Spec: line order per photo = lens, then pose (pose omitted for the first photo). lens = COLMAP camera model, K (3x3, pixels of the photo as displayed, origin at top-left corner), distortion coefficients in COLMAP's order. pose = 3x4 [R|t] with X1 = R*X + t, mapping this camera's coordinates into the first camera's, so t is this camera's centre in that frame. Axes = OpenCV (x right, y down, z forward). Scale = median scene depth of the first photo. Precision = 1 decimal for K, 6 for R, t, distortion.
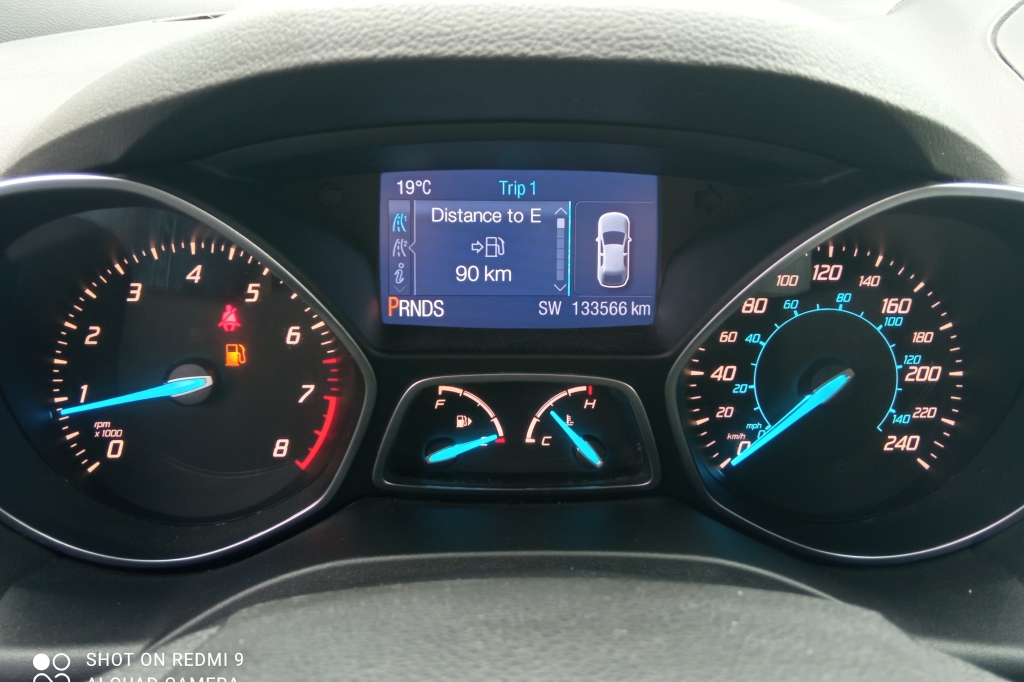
lens RADIAL K [[1045.3, 0, 512.0], [0, 1045.3, 341.0], [0, 0, 1]] dist [0.074456, 0.001266]
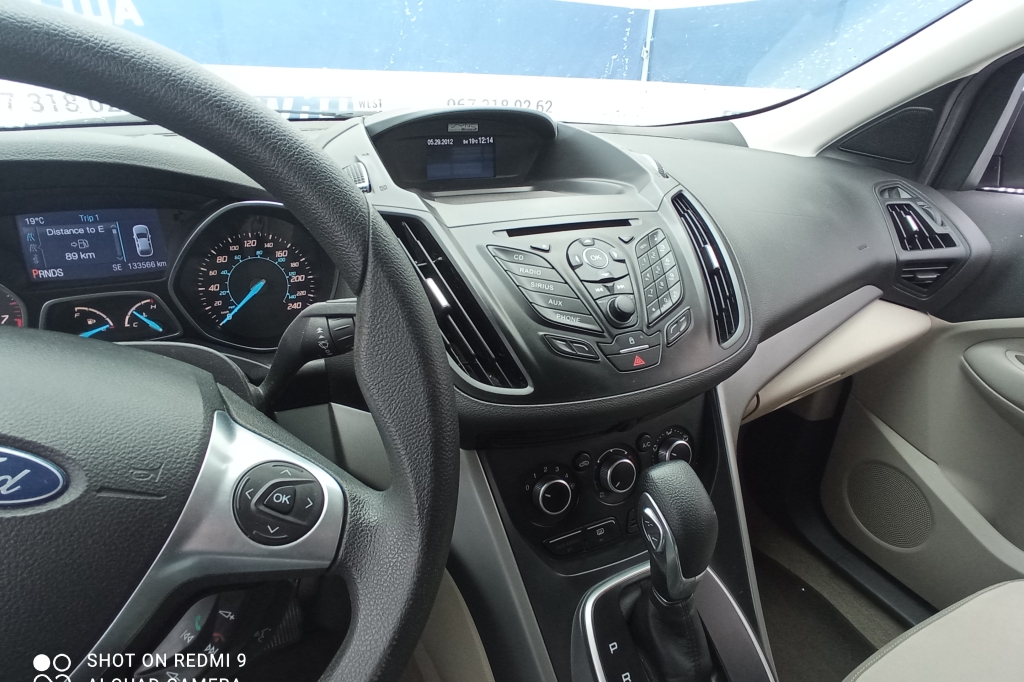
lens RADIAL K [[555.8, 0, 517.7], [0, 555.8, 345.4], [0, 0, 1]] dist [-0.040095, 0.031727]
pose [[0.916002, -0.160859, 0.367512, 0.371805], [0.138807, 0.986590, 0.085860, 0.158710], [-0.376395, -0.027635, 0.926047, -0.502501]]
